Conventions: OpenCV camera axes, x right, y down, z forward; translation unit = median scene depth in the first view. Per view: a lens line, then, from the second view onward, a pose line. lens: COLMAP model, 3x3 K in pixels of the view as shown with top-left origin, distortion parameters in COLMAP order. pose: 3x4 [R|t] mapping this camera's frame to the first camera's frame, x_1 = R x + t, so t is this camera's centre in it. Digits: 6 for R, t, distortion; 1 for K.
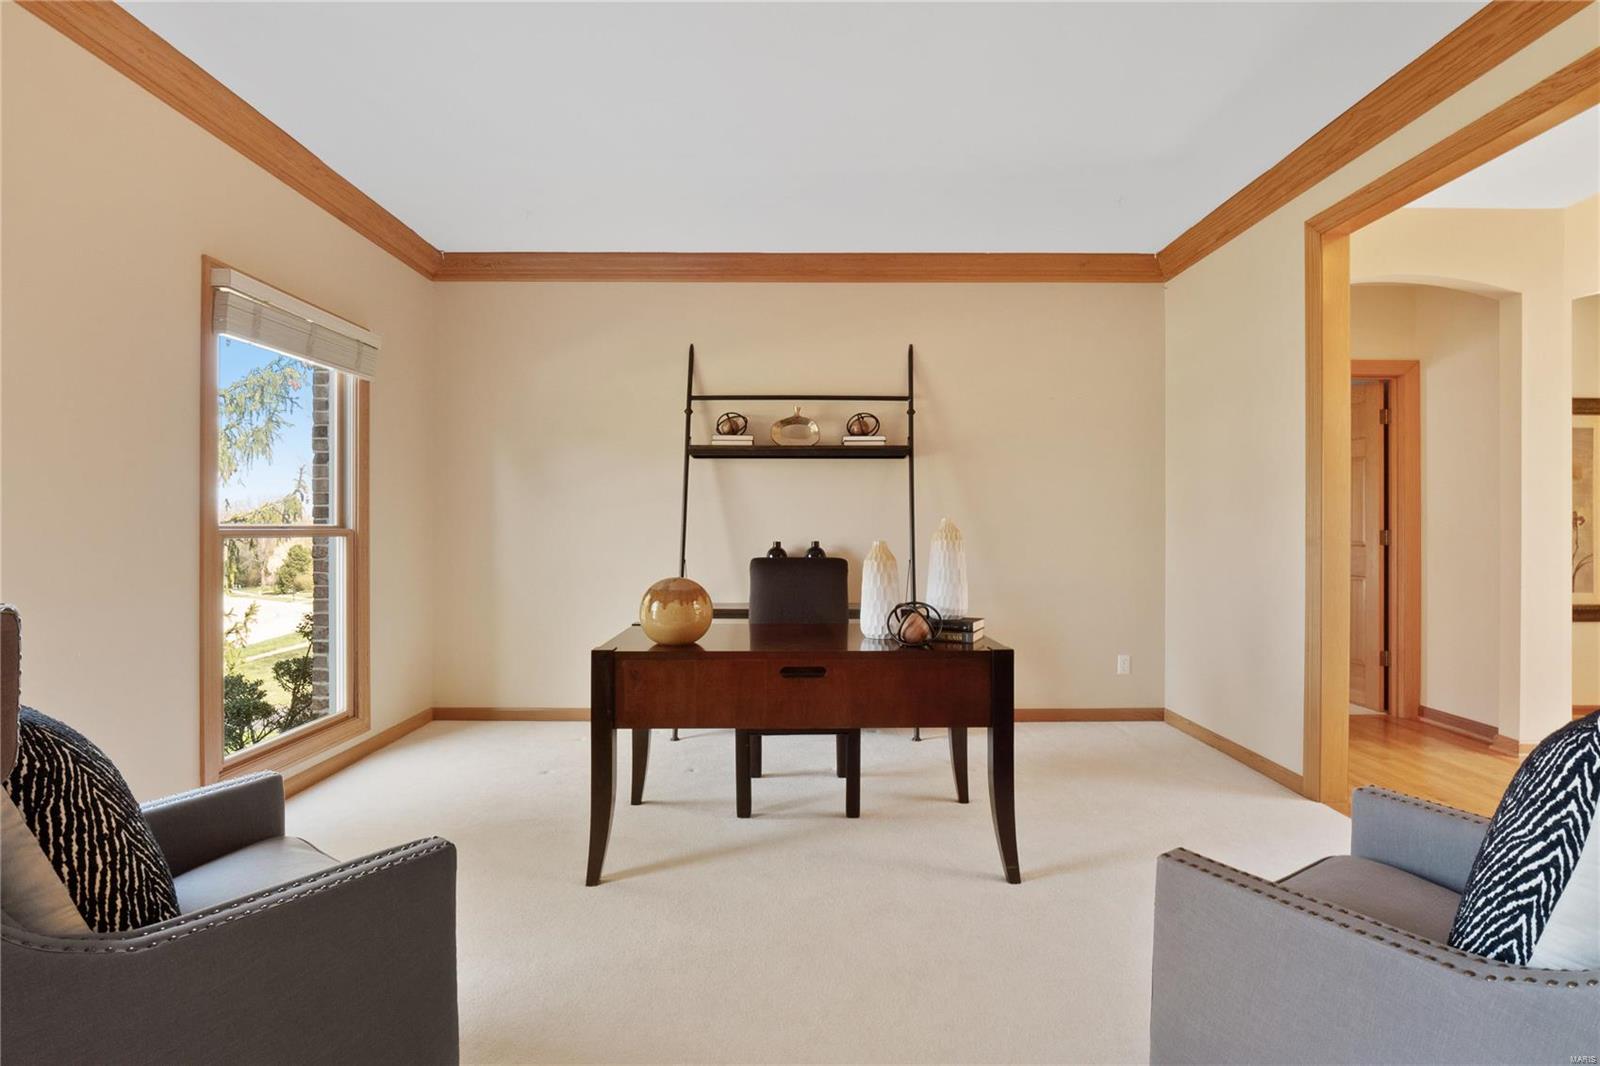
lens RADIAL K [[760.3, 0, 799.0], [0, 760.3, 523.4], [0, 0, 1]] dist [-0.008712, 0.000148]
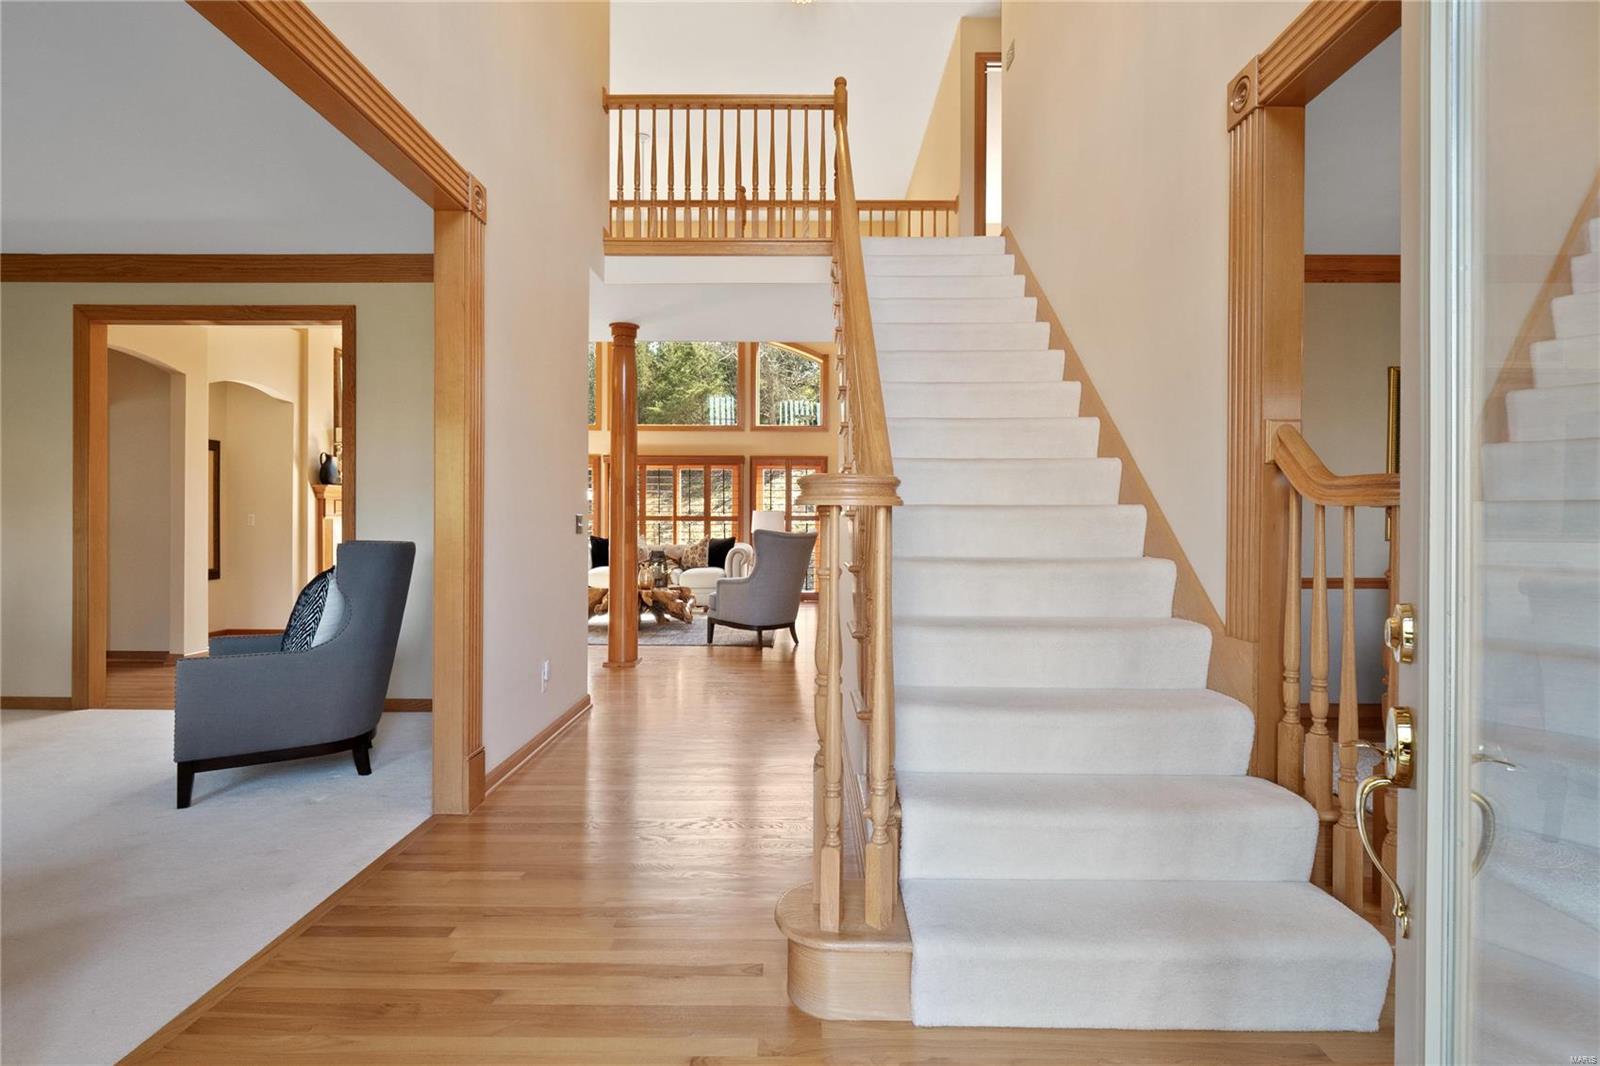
lens RADIAL K [[760.3, 0, 799.0], [0, 760.3, 523.4], [0, 0, 1]] dist [-0.008712, 0.000148]
pose [[0.013232, -0.004822, 0.999901, -0.631478], [-0.006163, 0.999969, 0.004904, -0.004971], [-0.999893, -0.006228, 0.013201, -0.326919]]
